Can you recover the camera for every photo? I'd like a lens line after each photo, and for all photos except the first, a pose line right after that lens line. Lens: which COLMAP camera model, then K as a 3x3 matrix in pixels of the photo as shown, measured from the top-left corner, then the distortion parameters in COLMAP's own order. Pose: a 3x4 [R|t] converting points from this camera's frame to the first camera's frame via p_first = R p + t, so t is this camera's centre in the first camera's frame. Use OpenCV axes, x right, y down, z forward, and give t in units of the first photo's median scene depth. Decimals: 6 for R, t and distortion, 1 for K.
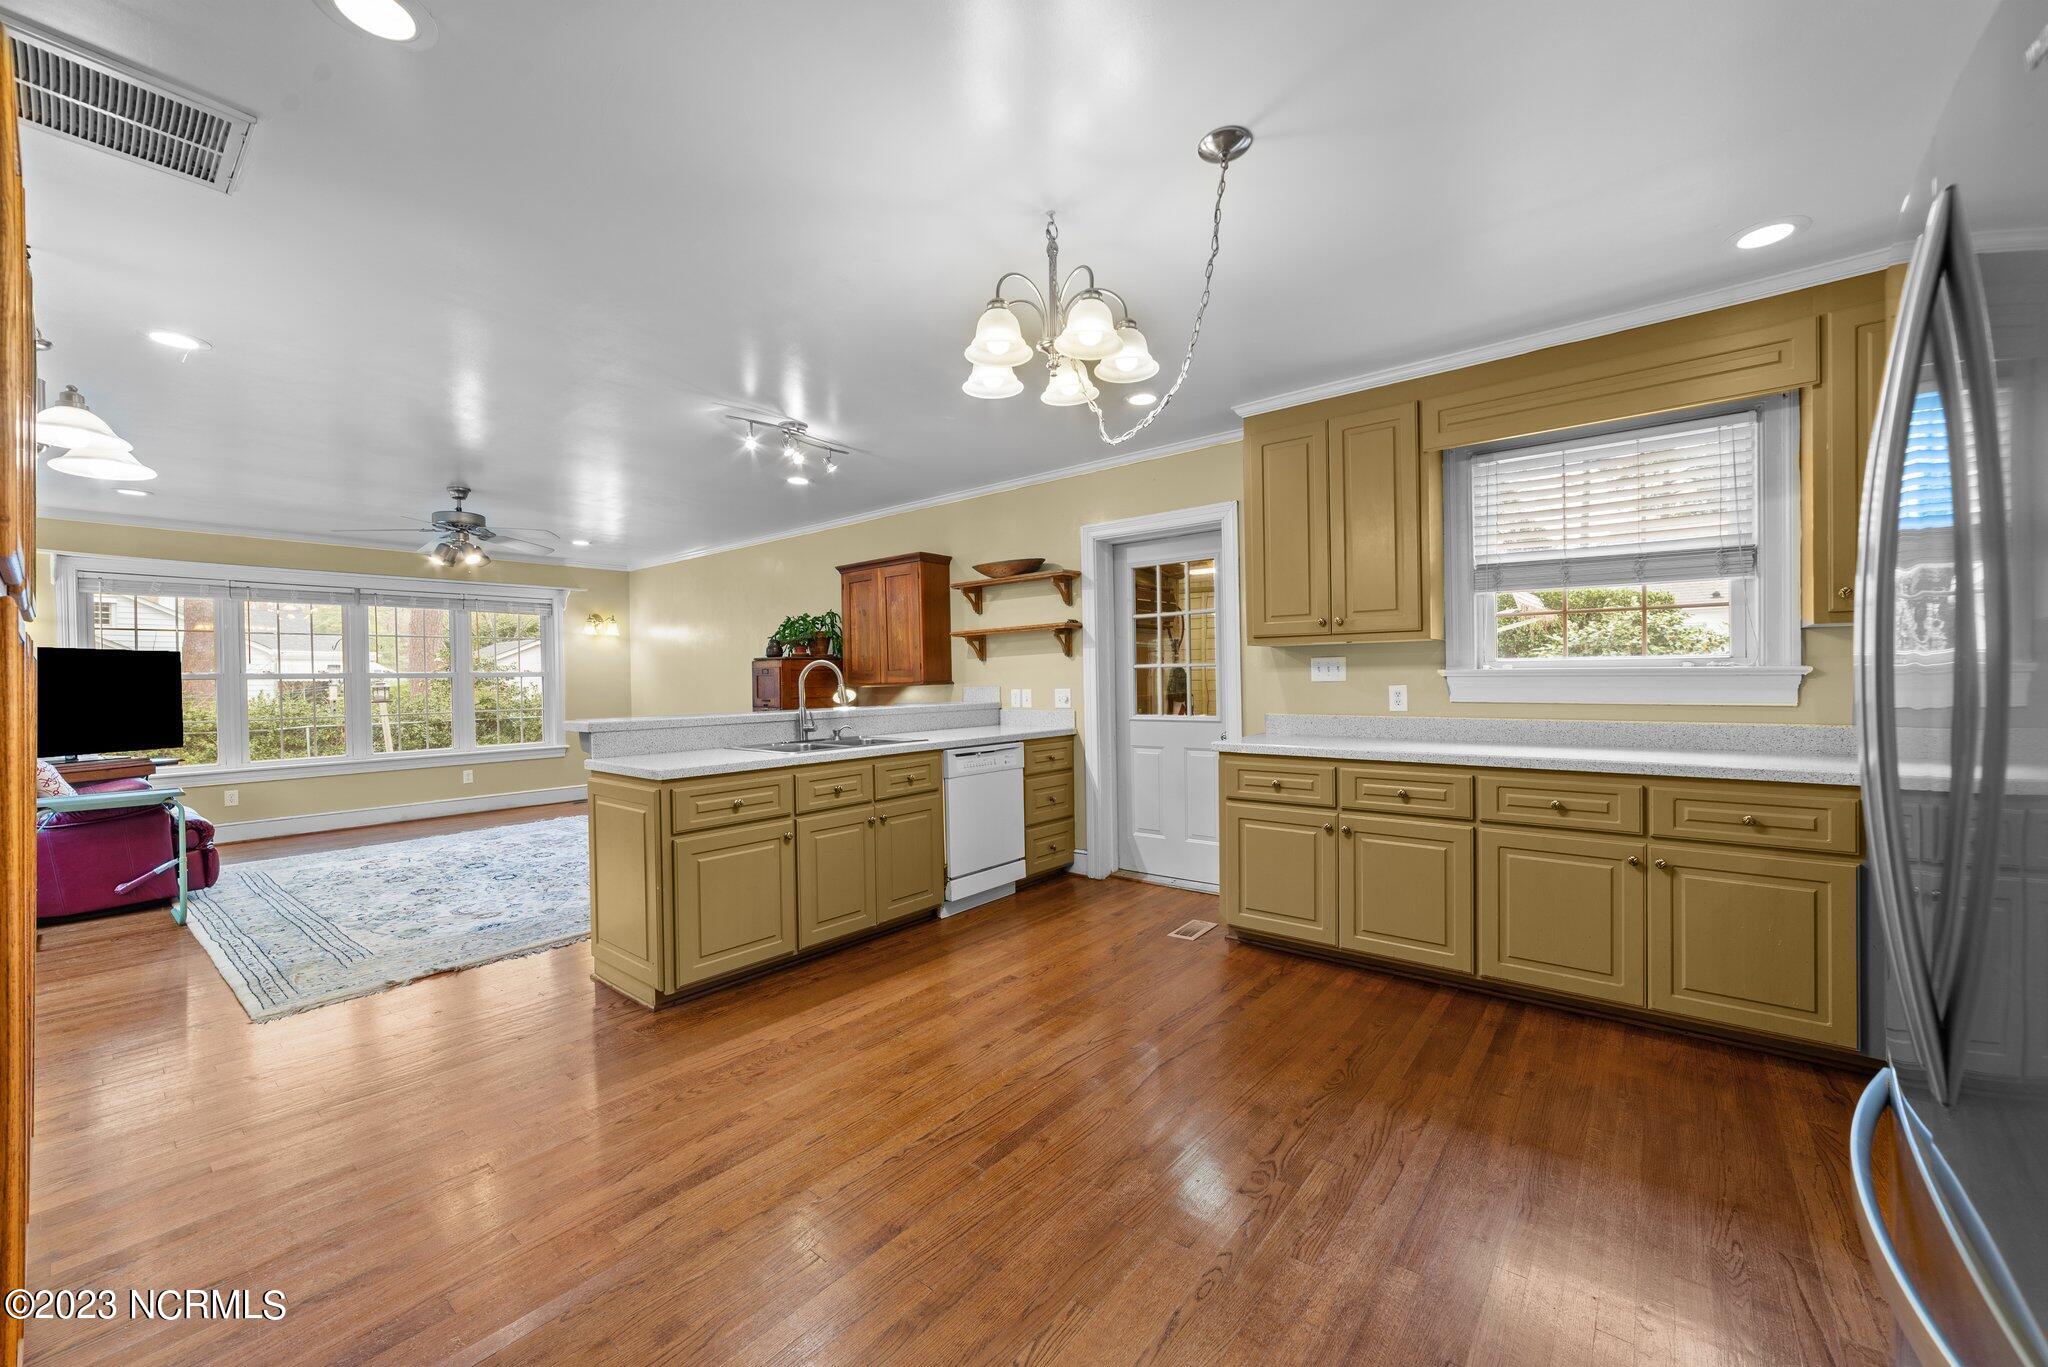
lens RADIAL K [[787.8, 0, 1026.8], [0, 787.8, 676.7], [0, 0, 1]] dist [-0.032612, 0.013966]
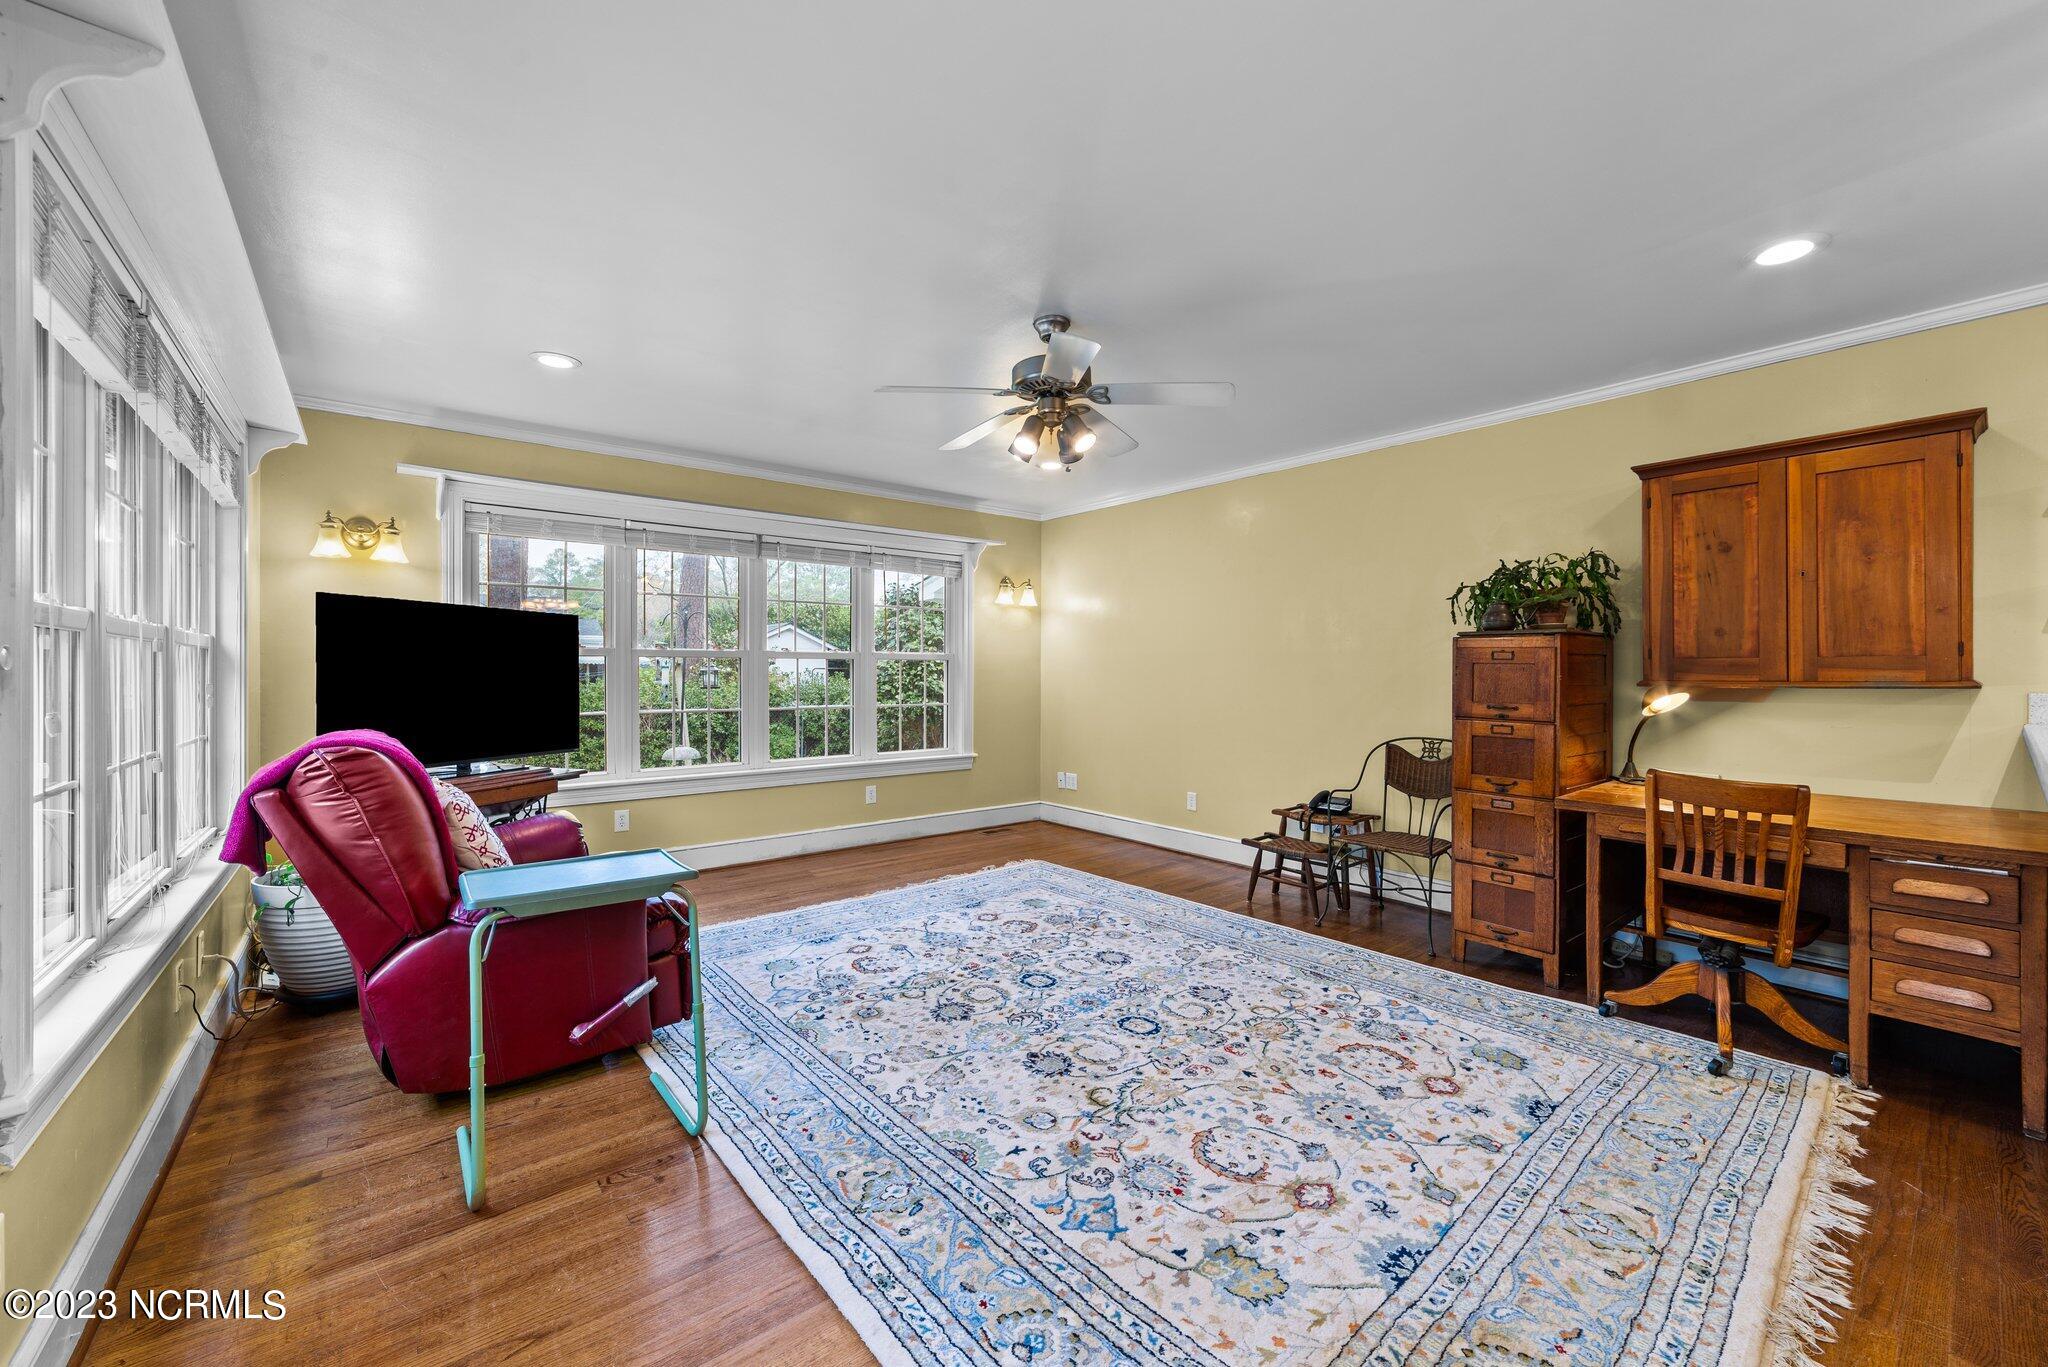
lens RADIAL K [[787.8, 0, 1026.8], [0, 787.8, 676.7], [0, 0, 1]] dist [-0.032612, 0.013966]
pose [[0.979818, 0.018357, -0.199048, -0.557242], [-0.016661, 0.999809, 0.010194, 0.008962], [0.199198, -0.006672, 0.979937, 0.389112]]
